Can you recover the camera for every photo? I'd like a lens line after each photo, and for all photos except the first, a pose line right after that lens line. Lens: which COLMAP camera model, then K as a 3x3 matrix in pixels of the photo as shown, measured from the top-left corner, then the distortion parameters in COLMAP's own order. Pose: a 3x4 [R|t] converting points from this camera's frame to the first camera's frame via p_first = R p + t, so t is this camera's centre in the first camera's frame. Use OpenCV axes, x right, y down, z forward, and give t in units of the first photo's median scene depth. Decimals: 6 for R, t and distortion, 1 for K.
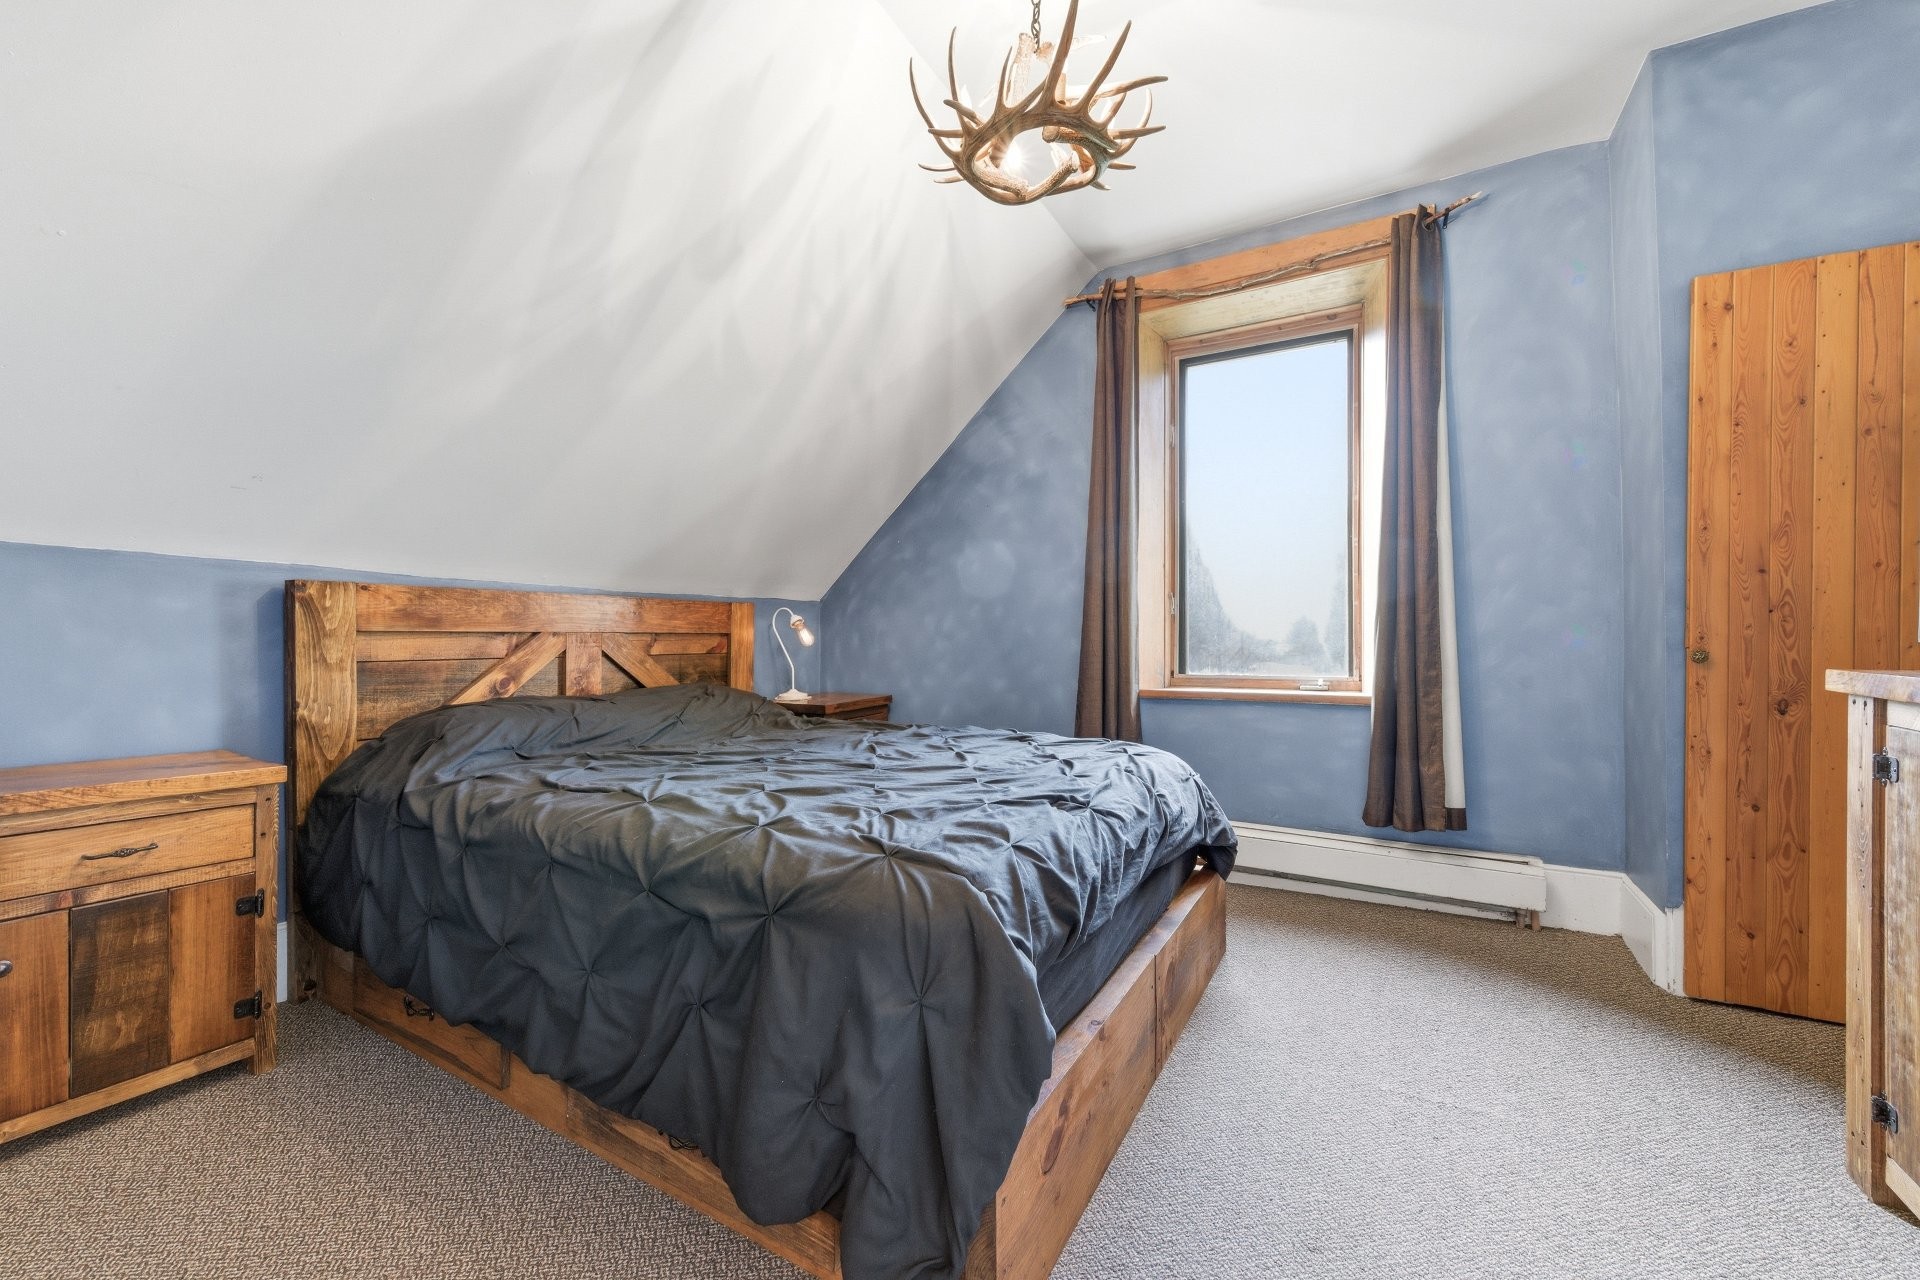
lens RADIAL K [[749.9, 0, 958.8], [0, 749.9, 644.0], [0, 0, 1]] dist [-0.000896, -0.000498]
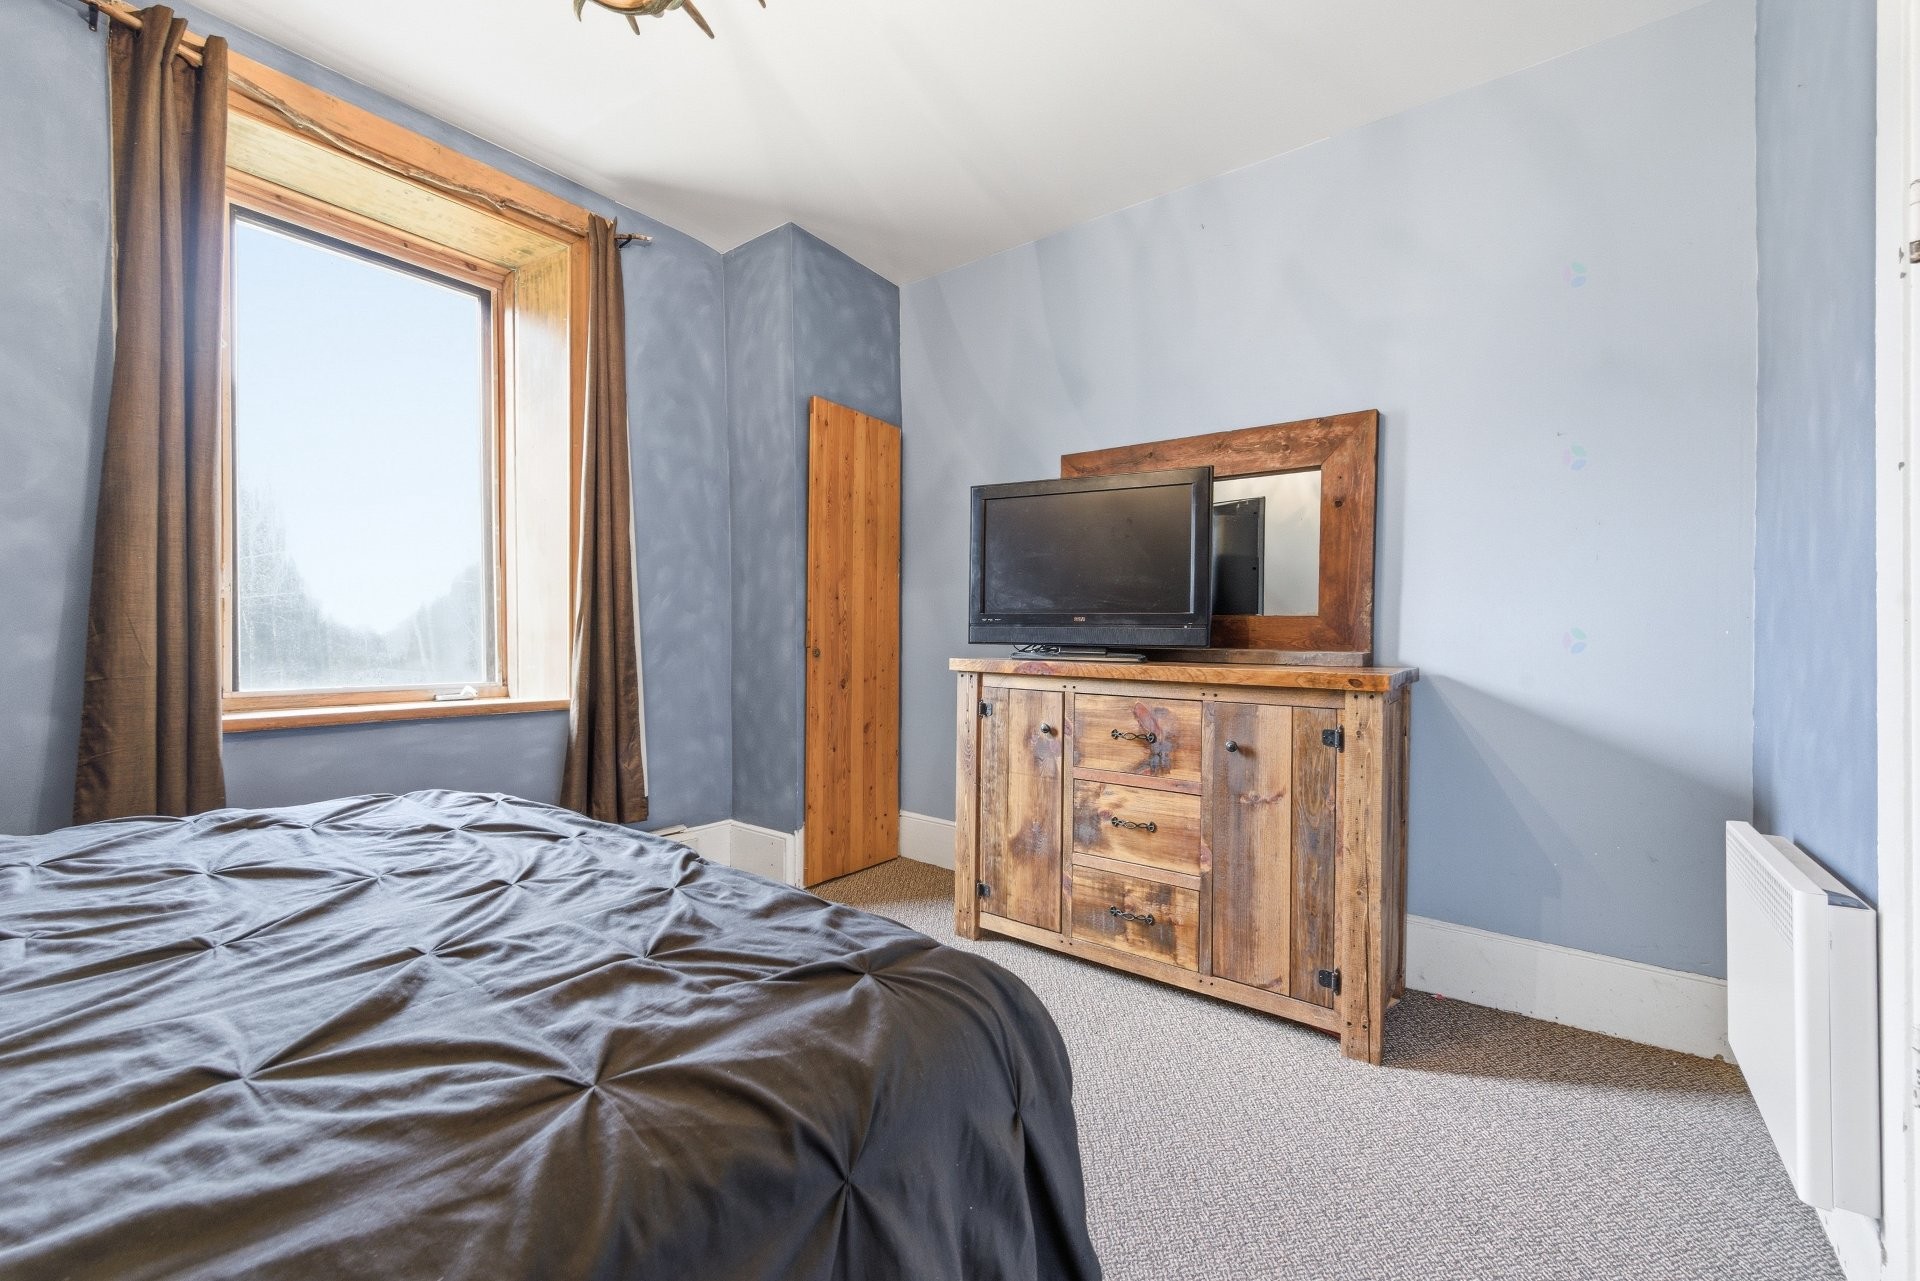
lens RADIAL K [[749.9, 0, 962.7], [0, 749.9, 642.1], [0, 0, 1]] dist [-0.000896, -0.000498]
pose [[0.142855, 0.004177, 0.989735, -0.351164], [0.000600, 0.999991, -0.004306, 0.001388], [-0.989743, 0.001209, 0.142851, 0.404890]]
